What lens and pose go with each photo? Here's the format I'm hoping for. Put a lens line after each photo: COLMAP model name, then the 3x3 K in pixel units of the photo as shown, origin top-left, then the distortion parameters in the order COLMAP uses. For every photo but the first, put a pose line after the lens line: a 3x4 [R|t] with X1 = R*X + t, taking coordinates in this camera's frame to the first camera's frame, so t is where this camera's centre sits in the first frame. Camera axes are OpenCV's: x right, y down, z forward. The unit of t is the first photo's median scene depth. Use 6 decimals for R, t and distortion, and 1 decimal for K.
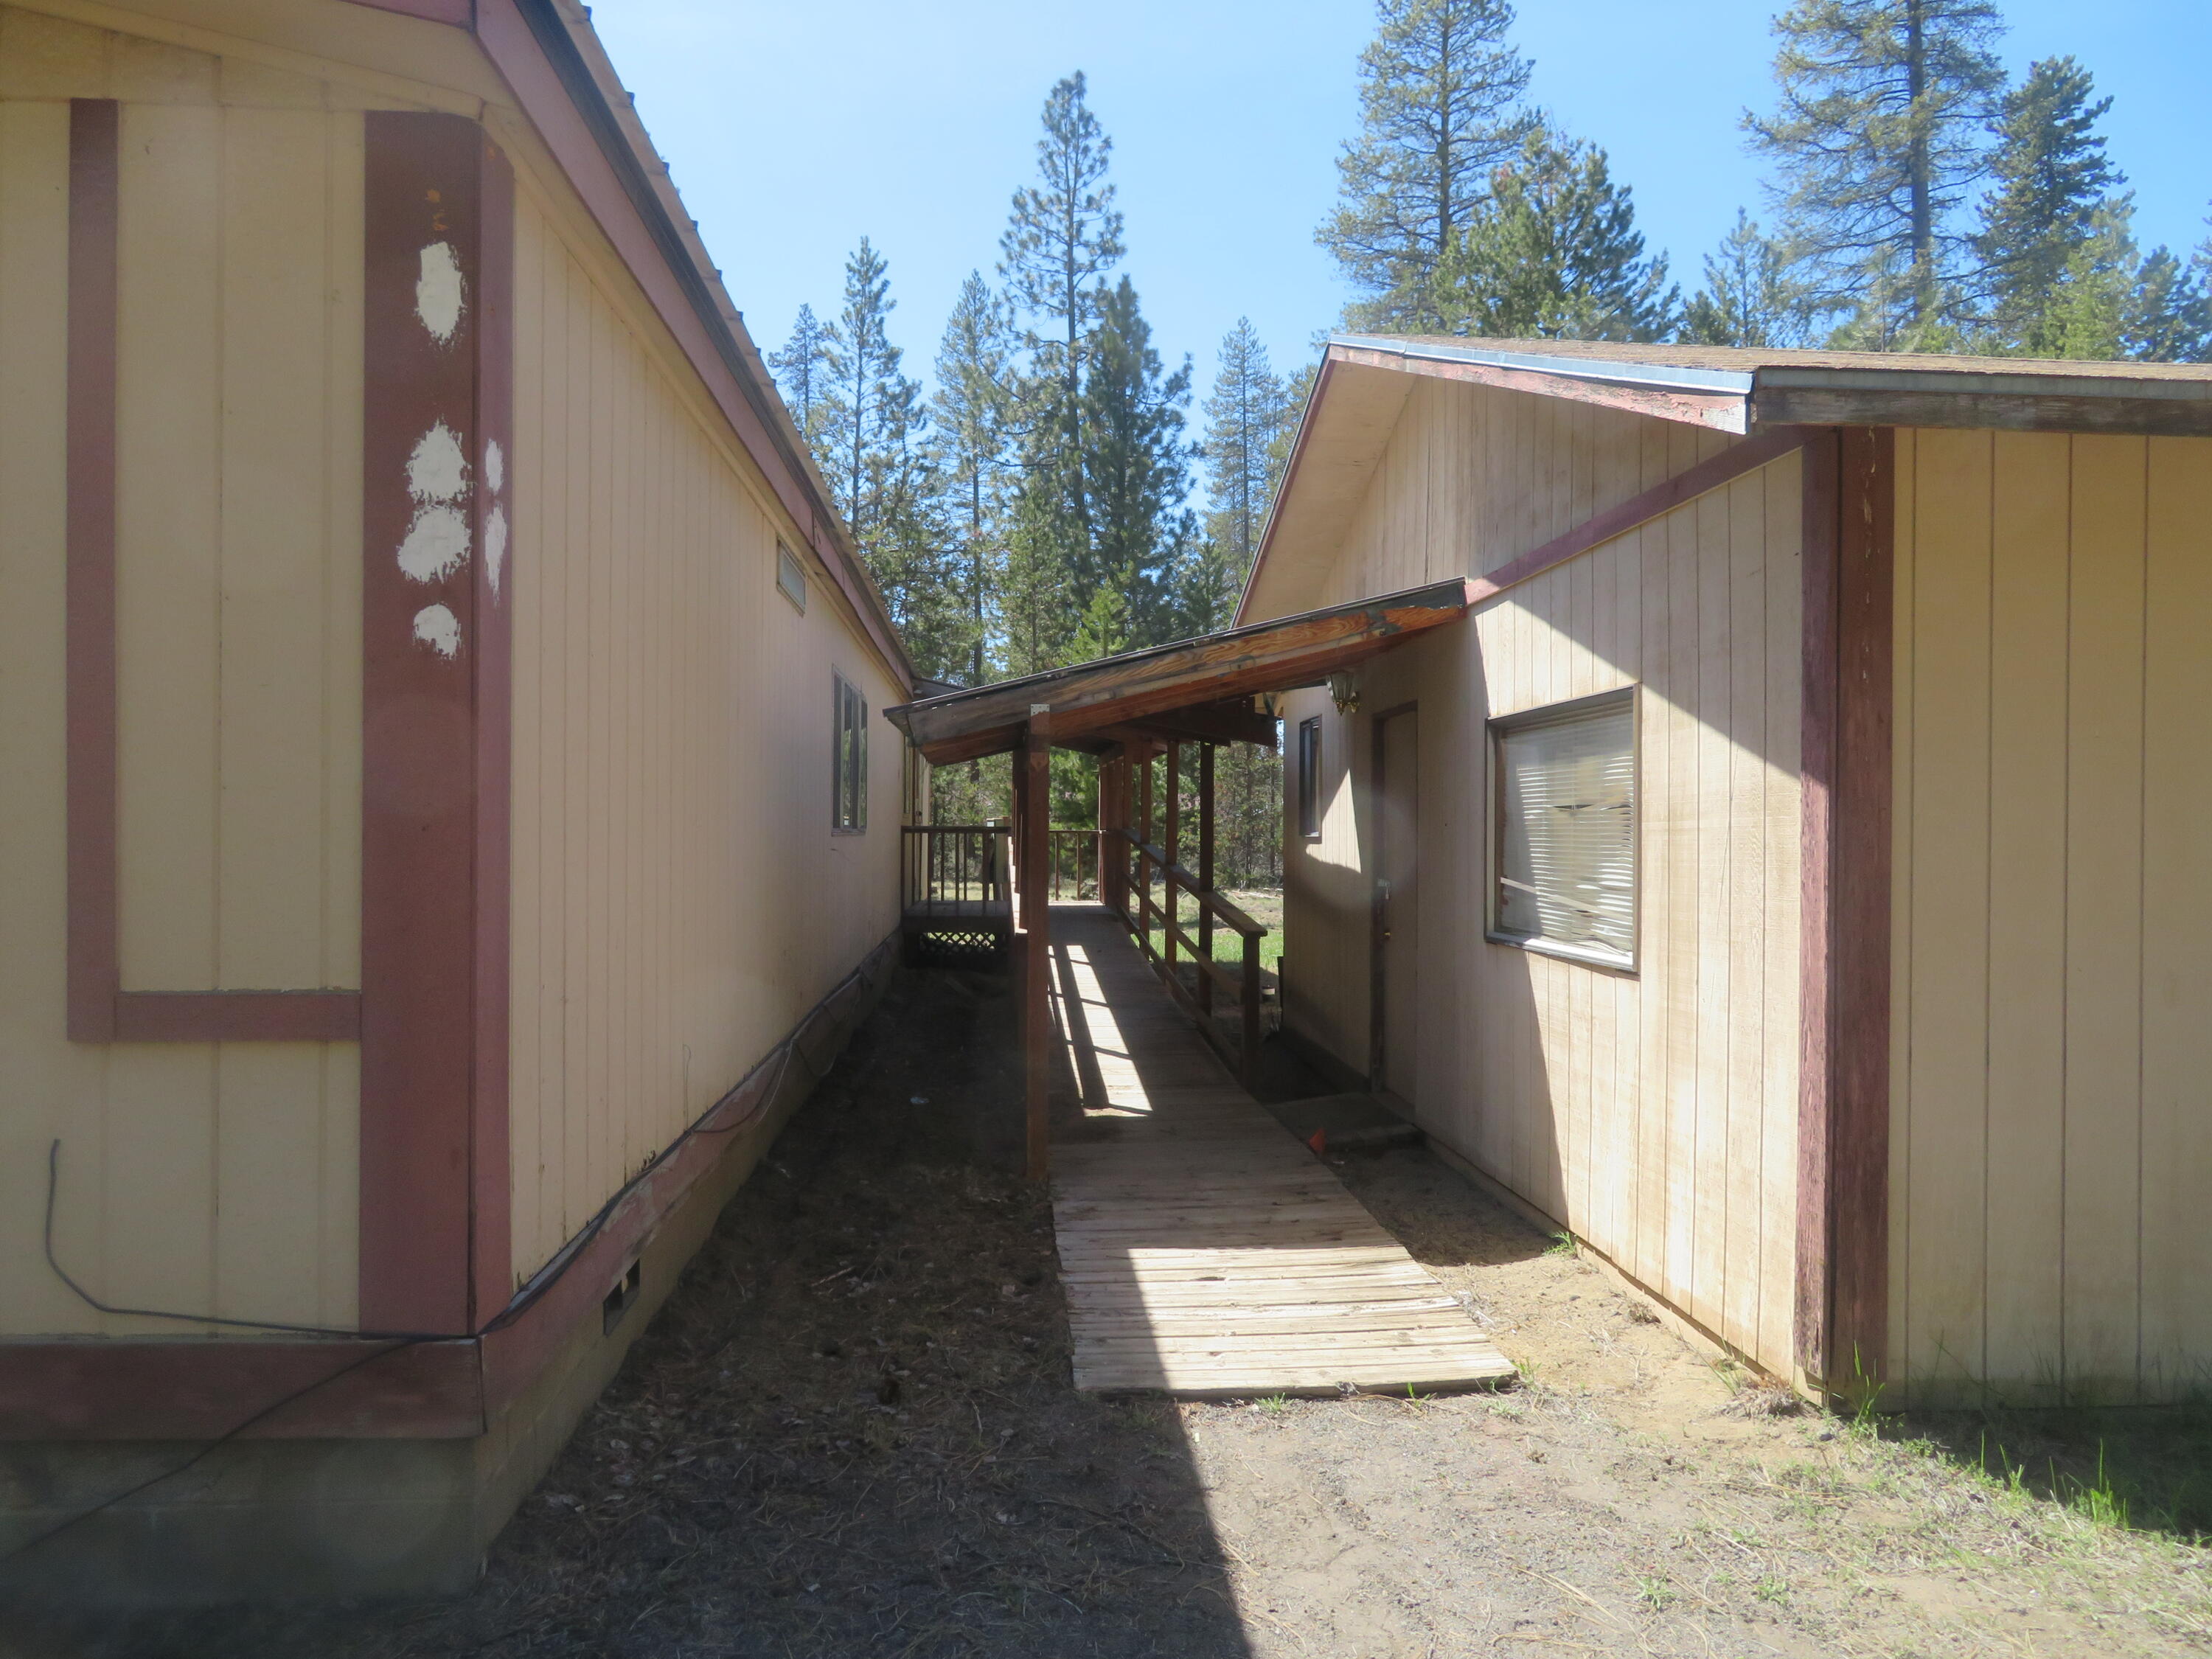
lens RADIAL K [[1593.6, 0, 1106.0], [0, 1593.6, 829.5], [0, 0, 1]] dist [-0.001029, -0.001098]
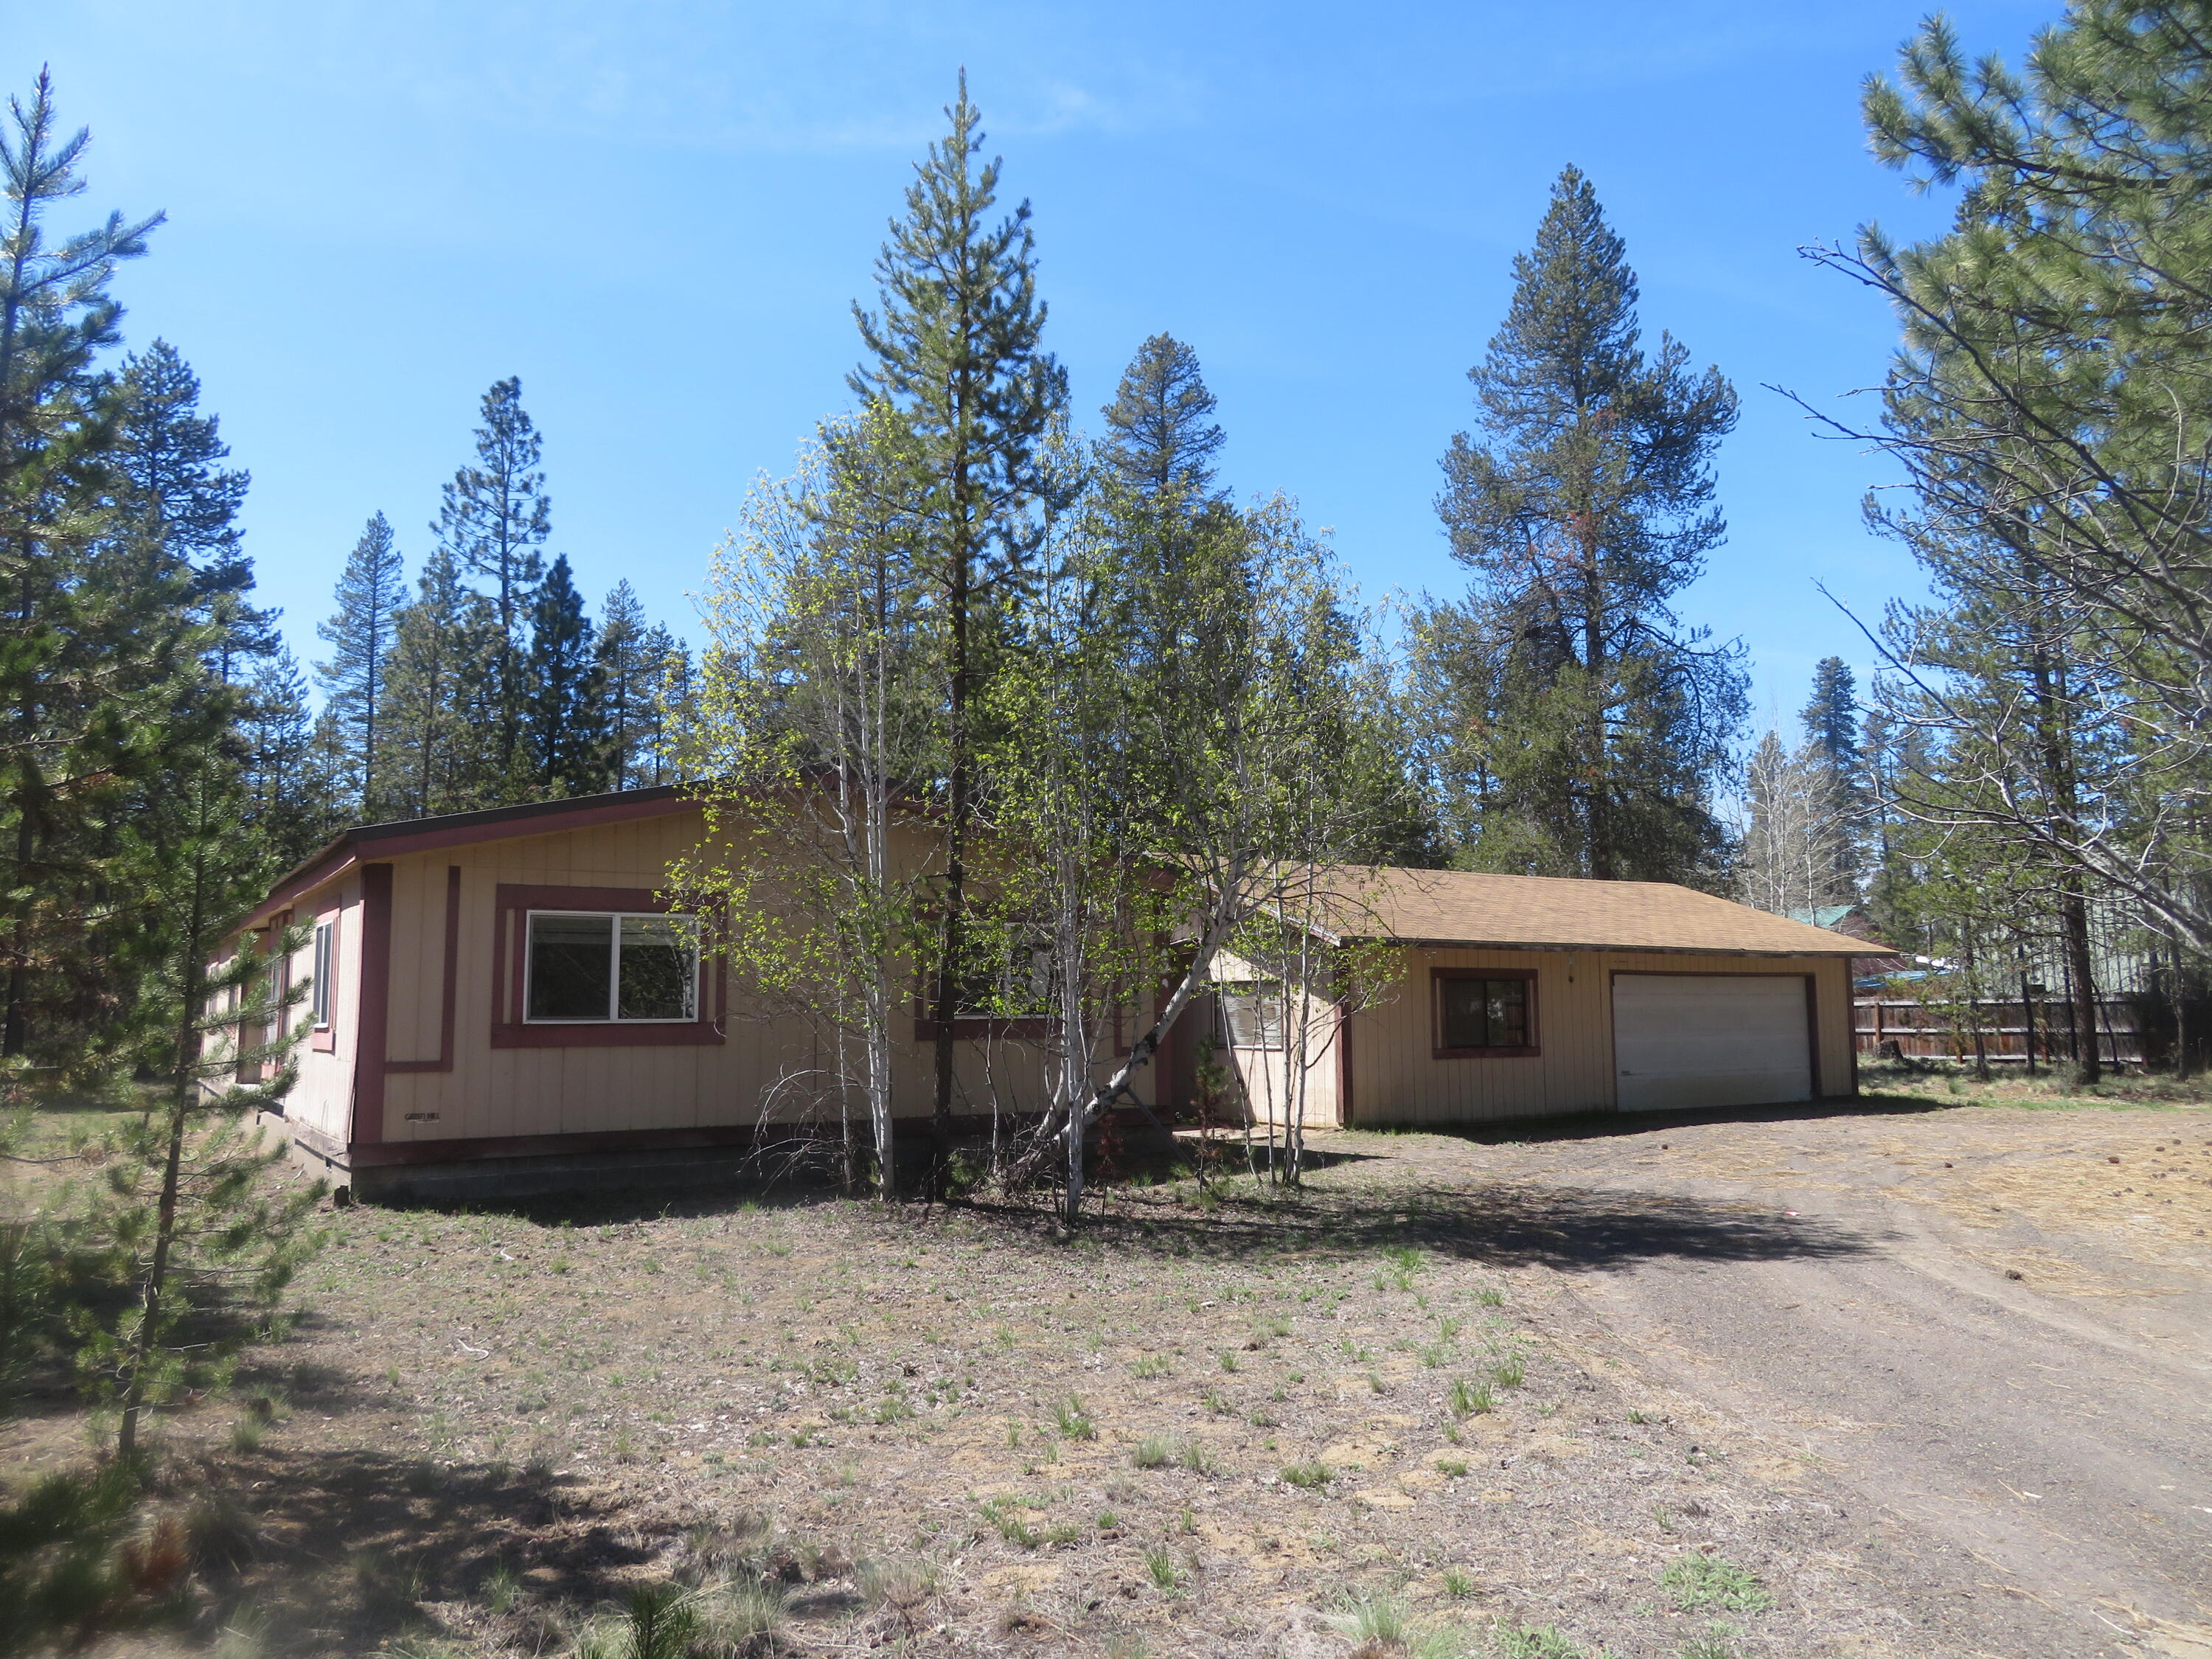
lens RADIAL K [[1572.3, 0, 1152.2], [0, 1572.3, 906.7], [0, 0, 1]] dist [0.002816, -0.073743]
pose [[0.858772, 0.013741, 0.512173, -0.201562], [0.017790, 0.998238, -0.056610, -0.006004], [-0.512049, 0.057727, 0.857014, -0.222989]]
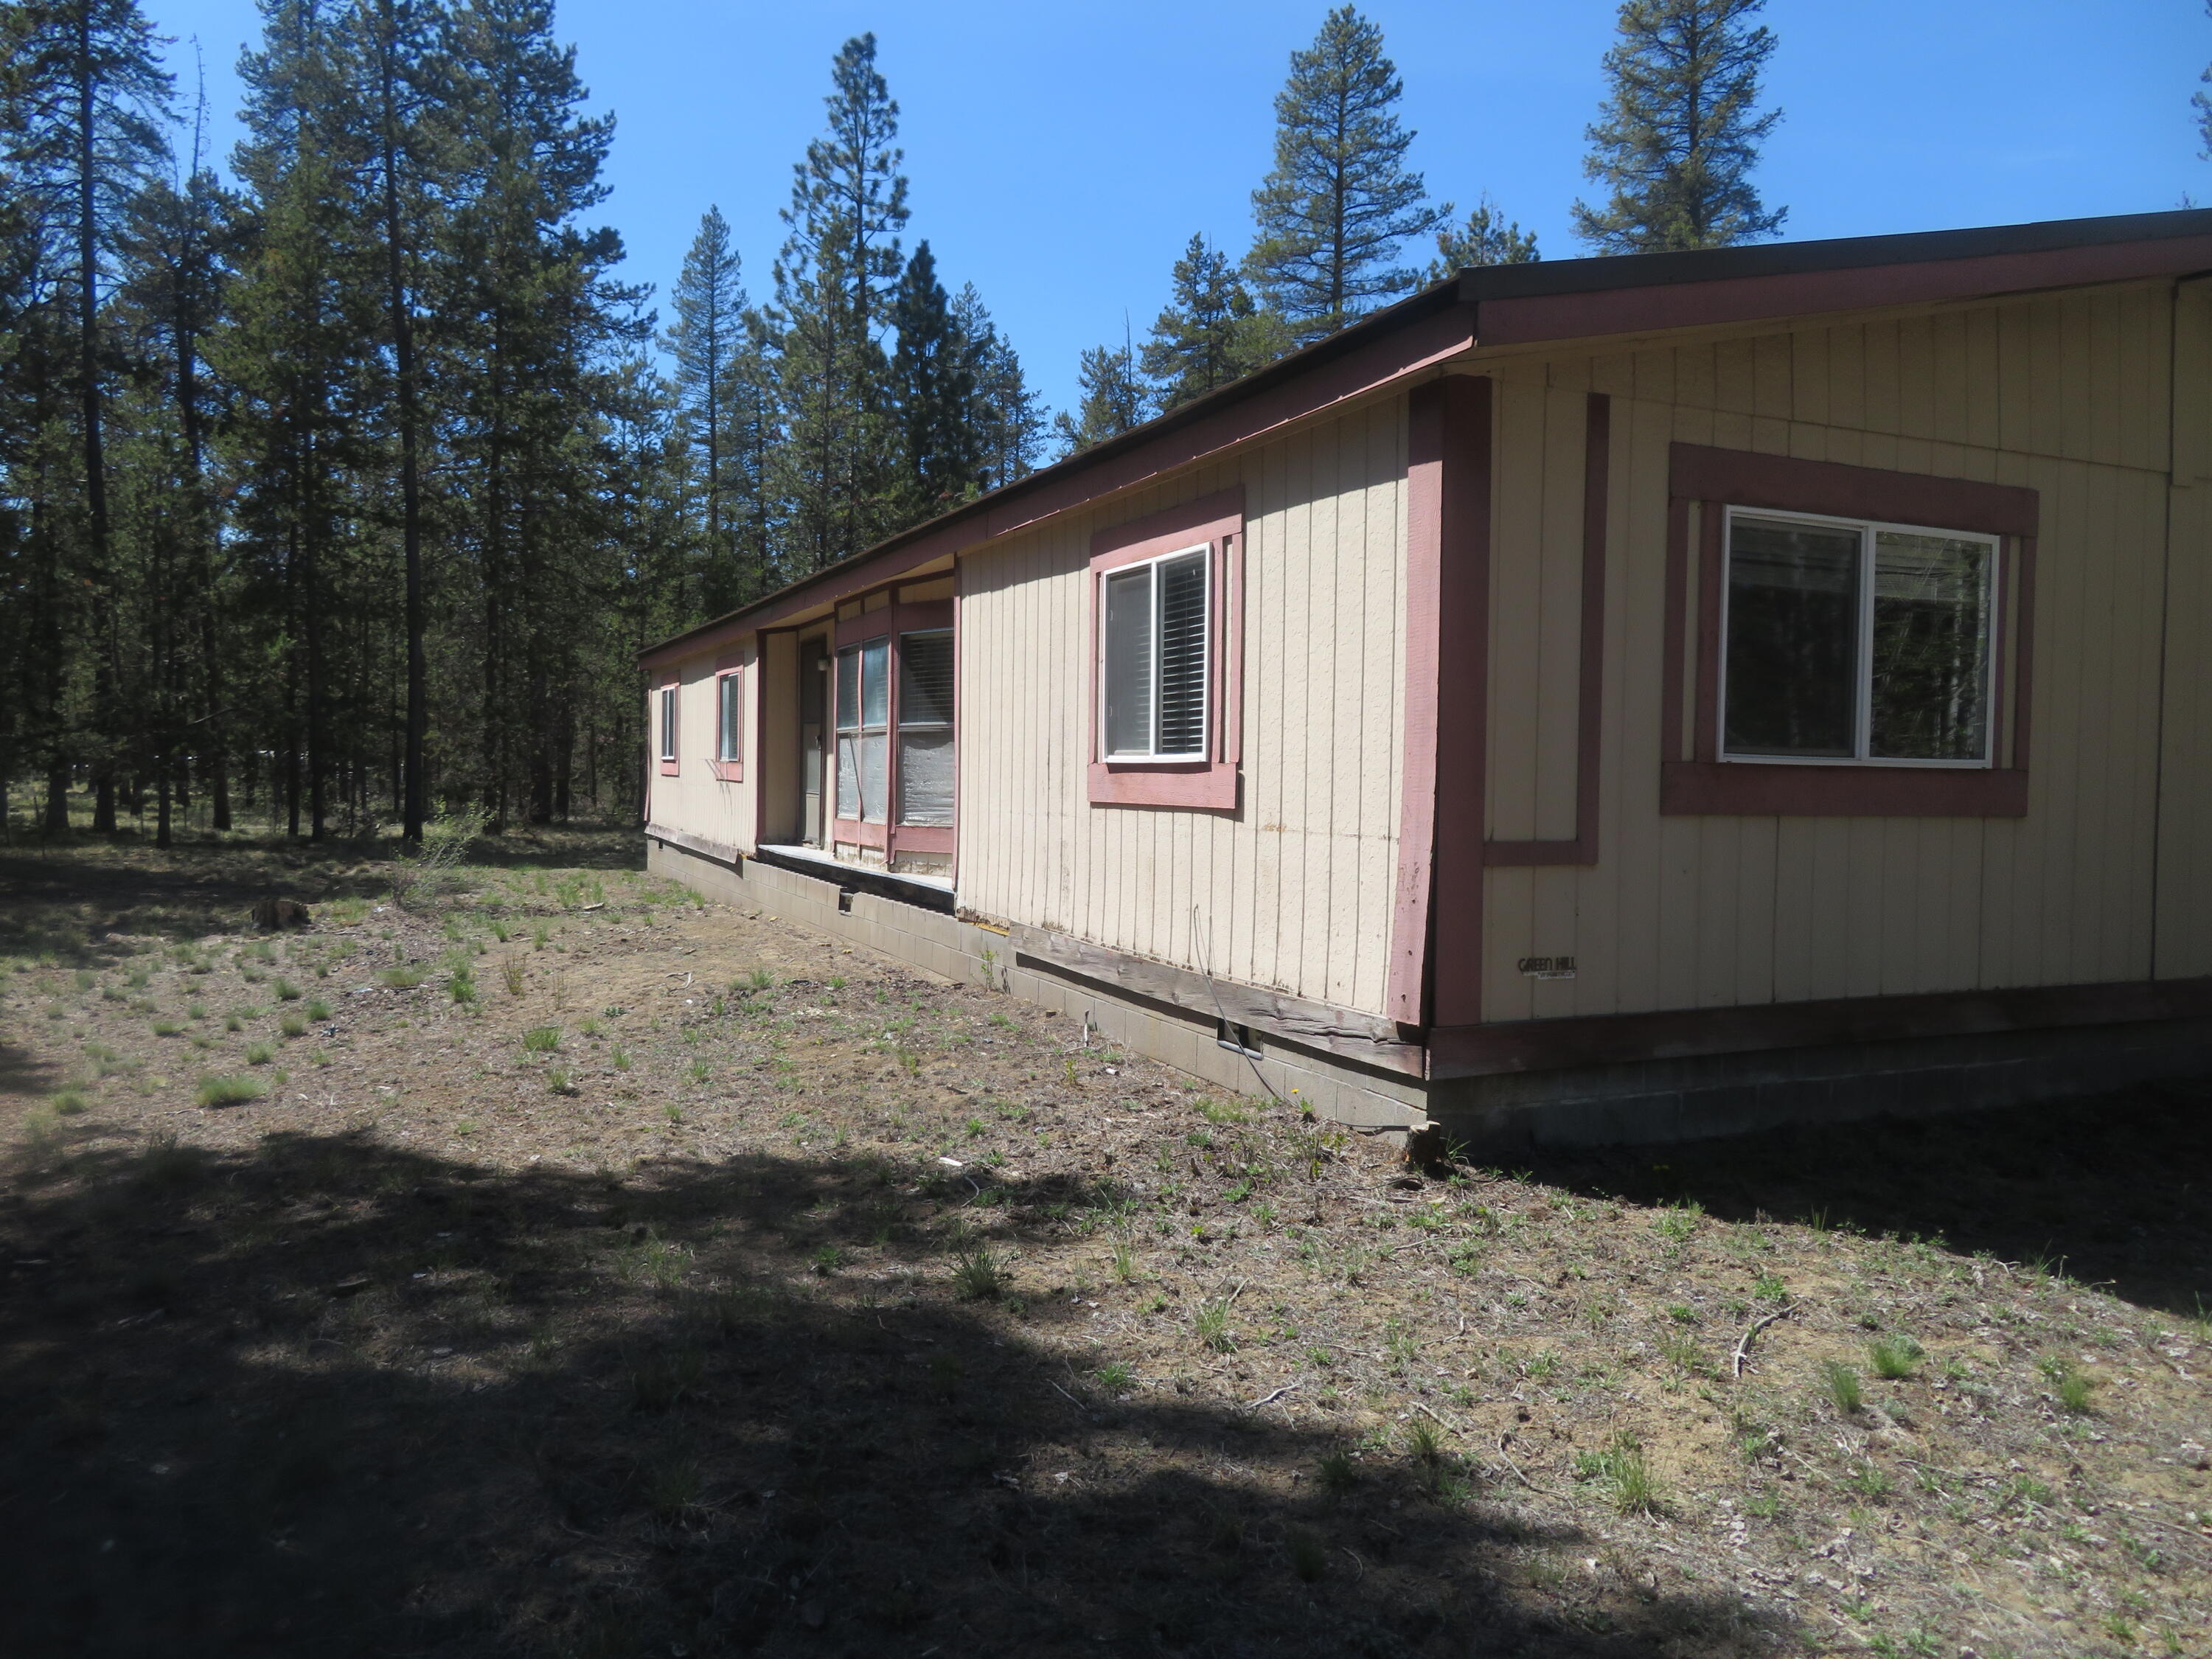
lens RADIAL K [[1593.6, 0, 1106.0], [0, 1593.6, 829.5], [0, 0, 1]] dist [-0.001029, -0.001098]
pose [[0.936117, -0.009648, 0.351557, -0.241474], [-0.004908, 0.999168, 0.040489, -0.002721], [-0.351655, -0.039627, 0.935291, -0.040576]]
